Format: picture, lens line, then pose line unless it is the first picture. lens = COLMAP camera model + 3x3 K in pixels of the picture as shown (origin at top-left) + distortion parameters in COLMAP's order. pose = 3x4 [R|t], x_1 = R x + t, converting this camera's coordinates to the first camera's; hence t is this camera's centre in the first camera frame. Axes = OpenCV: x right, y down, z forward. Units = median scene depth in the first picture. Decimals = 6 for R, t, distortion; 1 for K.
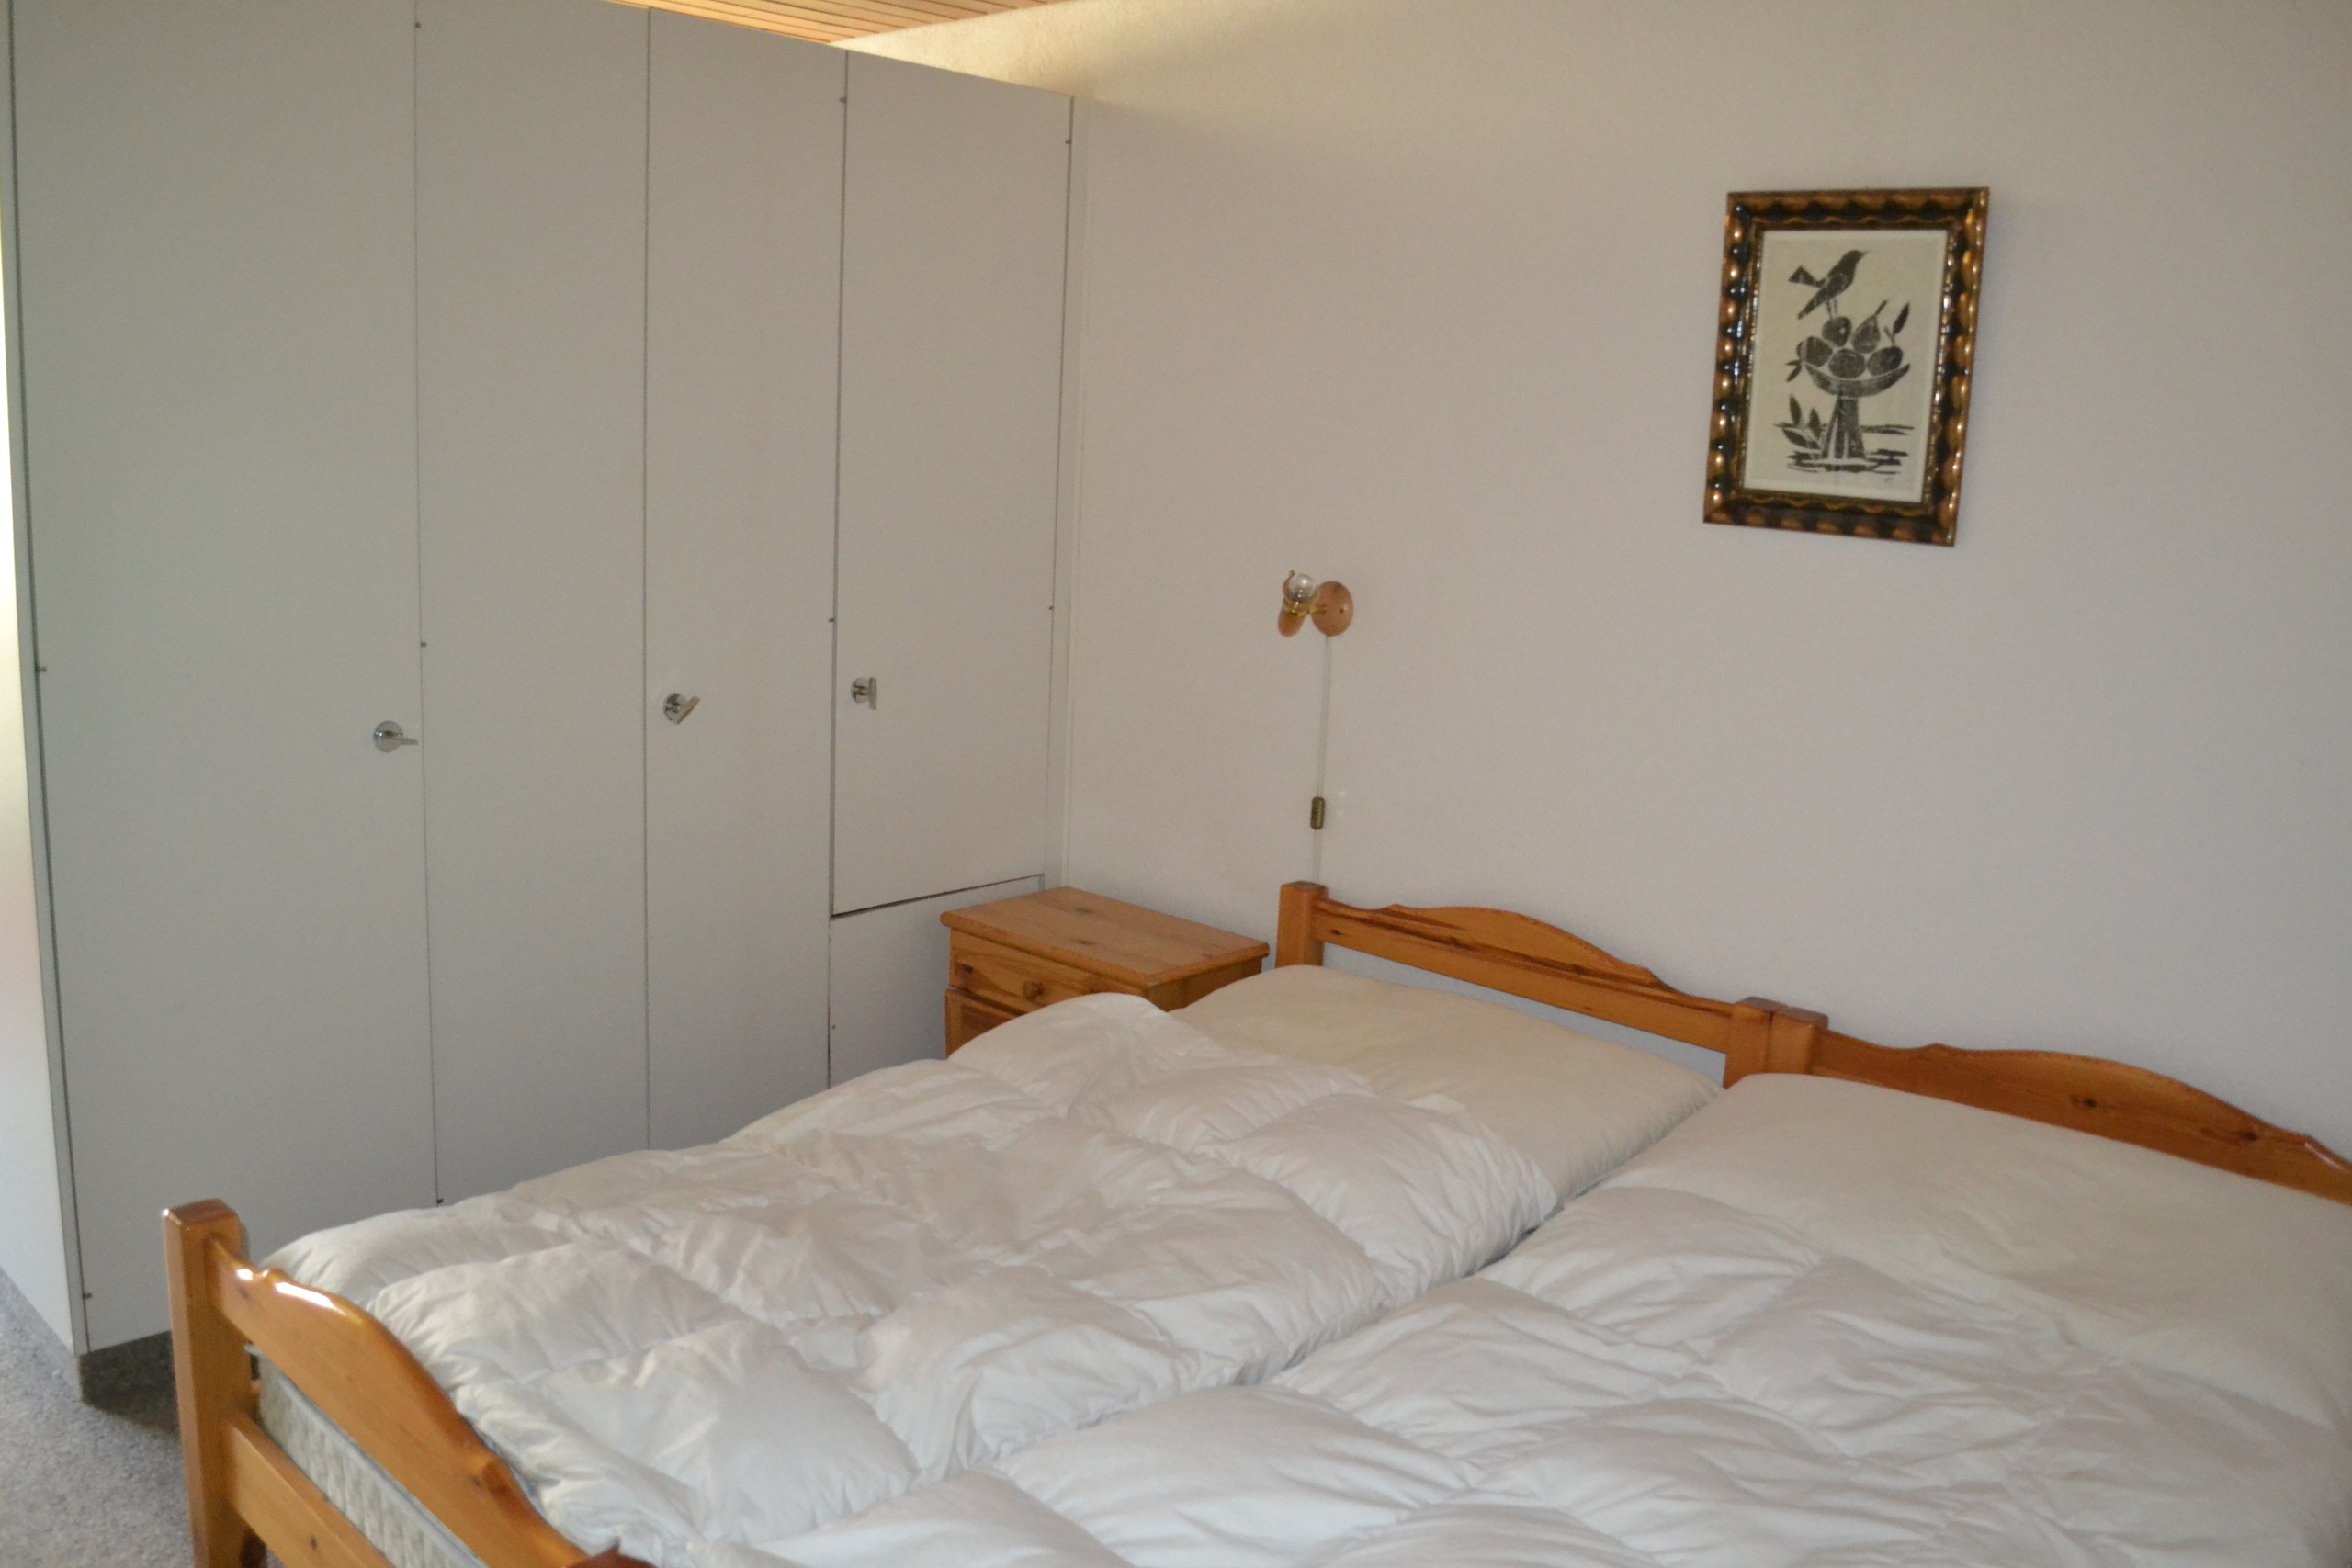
lens RADIAL K [[1888.2, 0, 1170.5], [0, 1888.2, 789.7], [0, 0, 1]] dist [-0.091783, 0.022201]
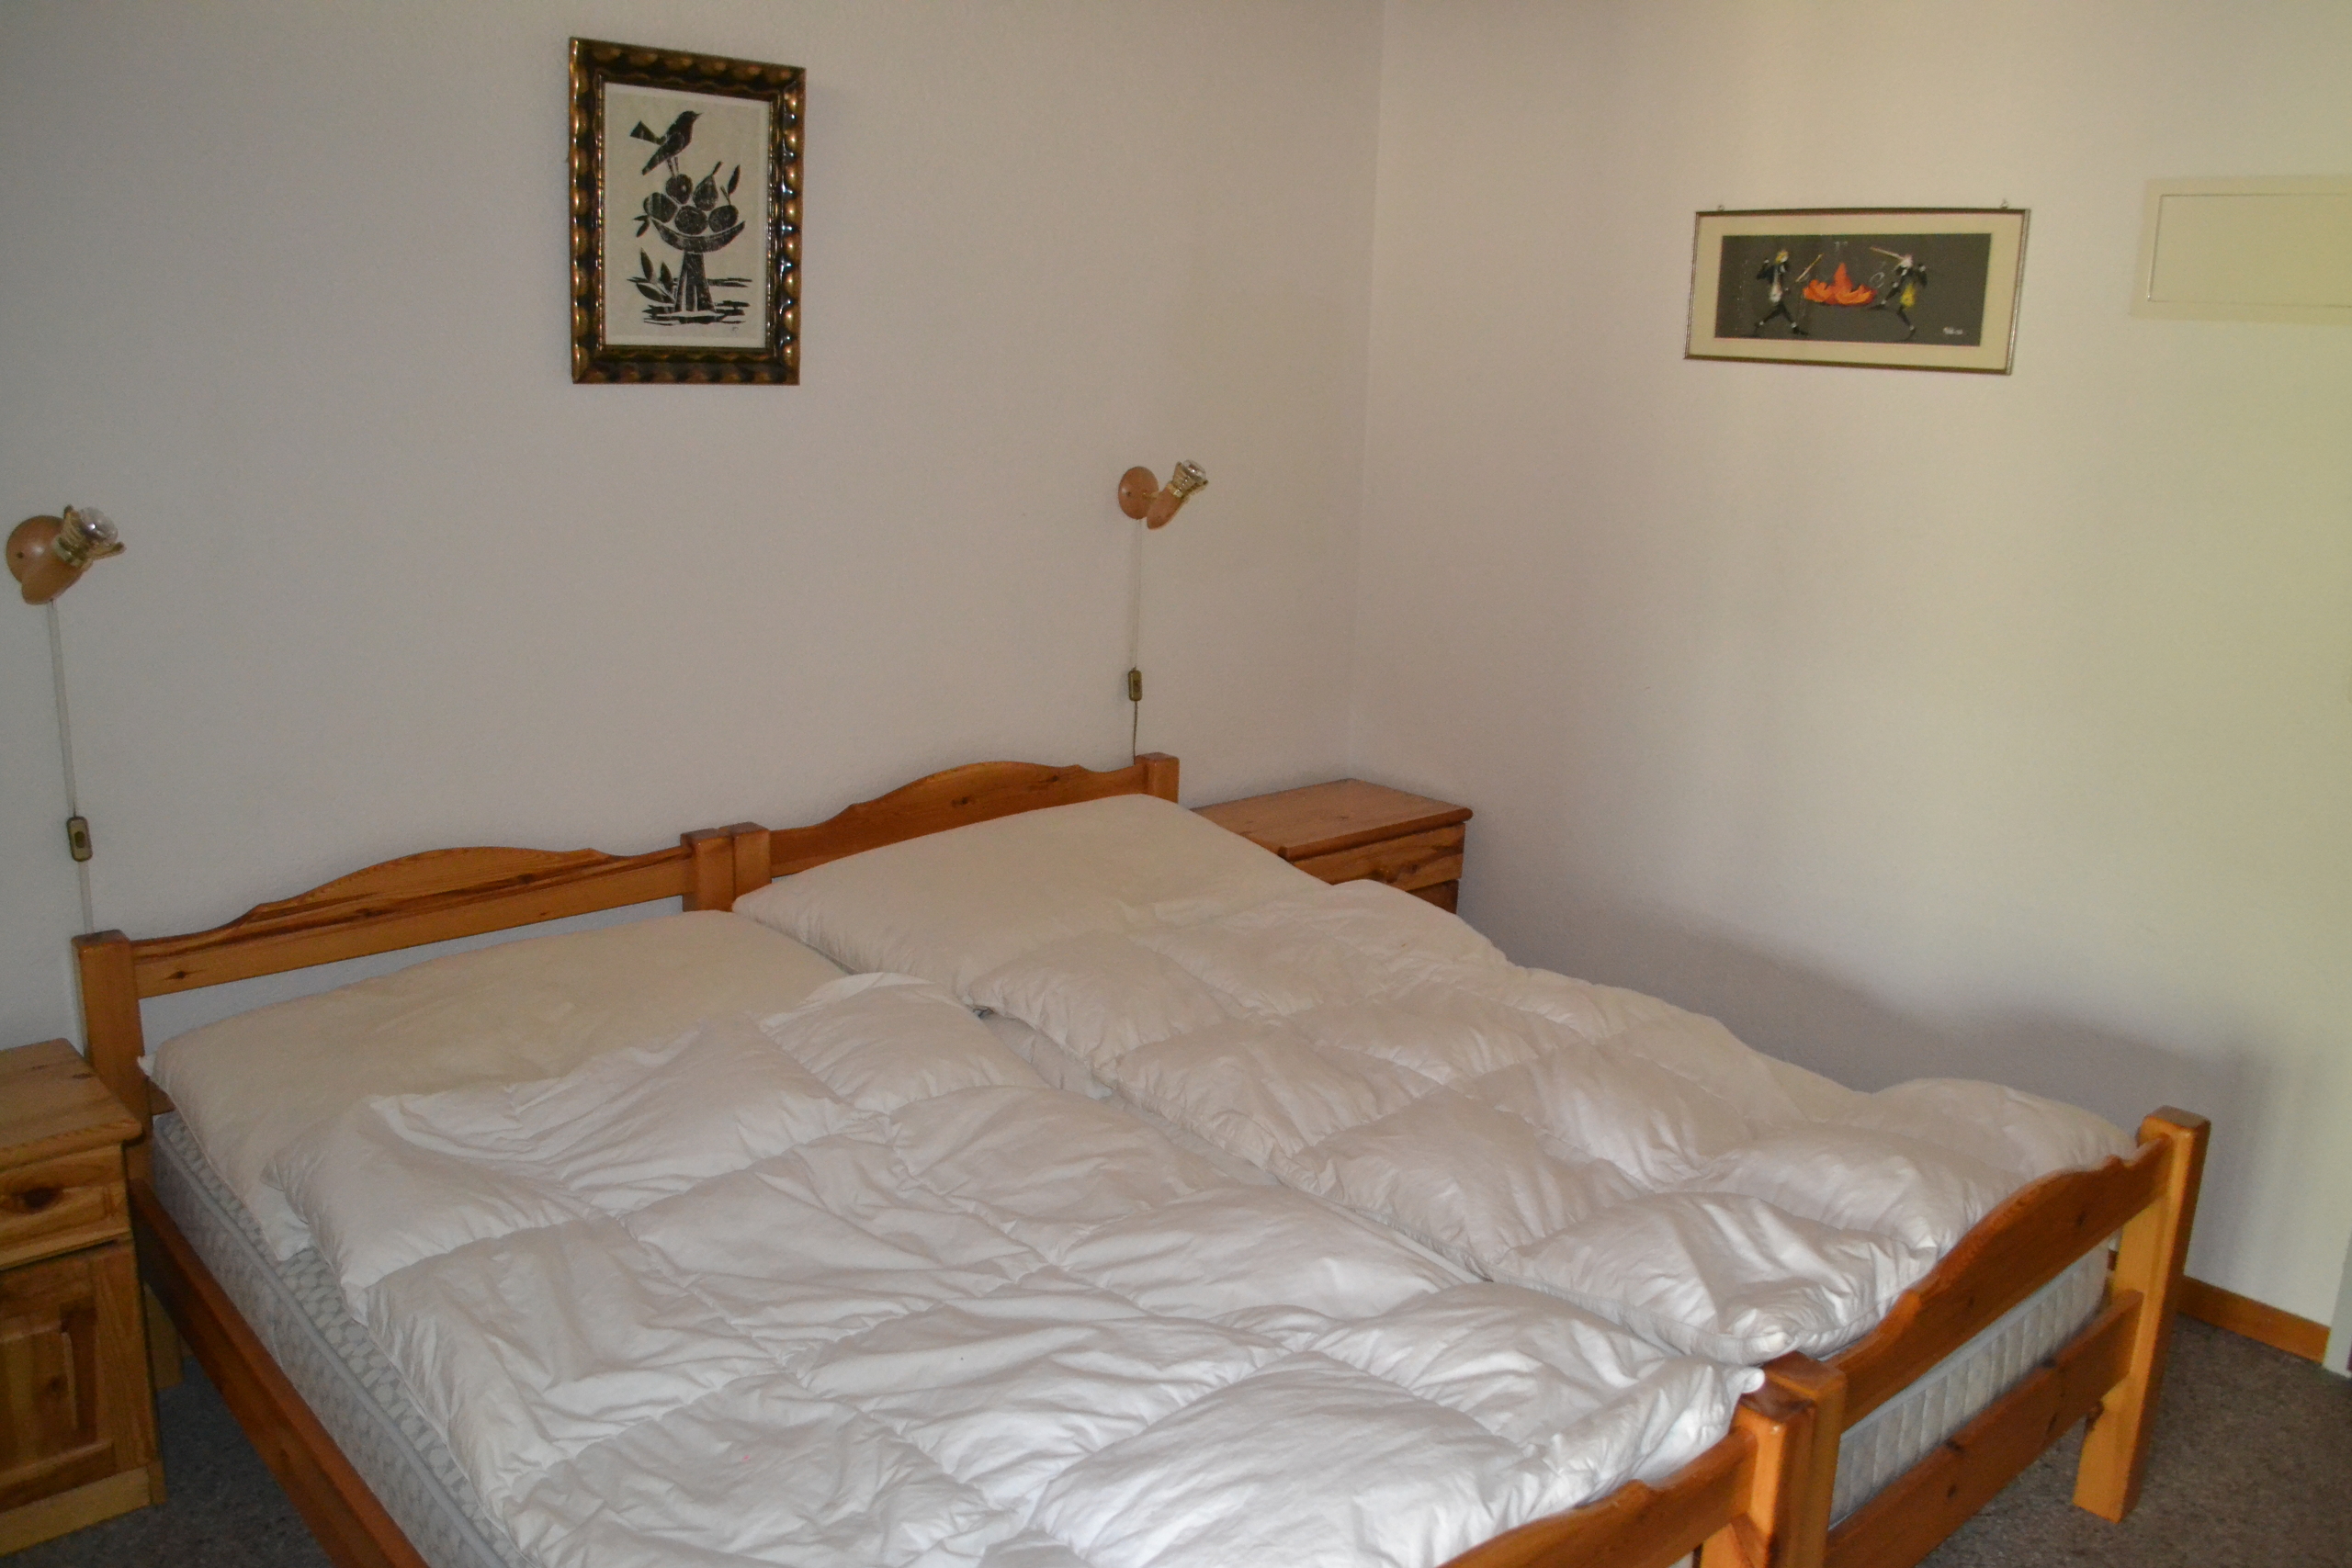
lens RADIAL K [[1888.2, 0, 1176.1], [0, 1888.2, 775.9], [0, 0, 1]] dist [-0.091783, 0.022201]
pose [[0.073453, -0.274903, 0.958662, -0.710996], [0.164047, 0.951495, 0.260279, -0.158117], [-0.983714, 0.138147, 0.114987, 0.646910]]
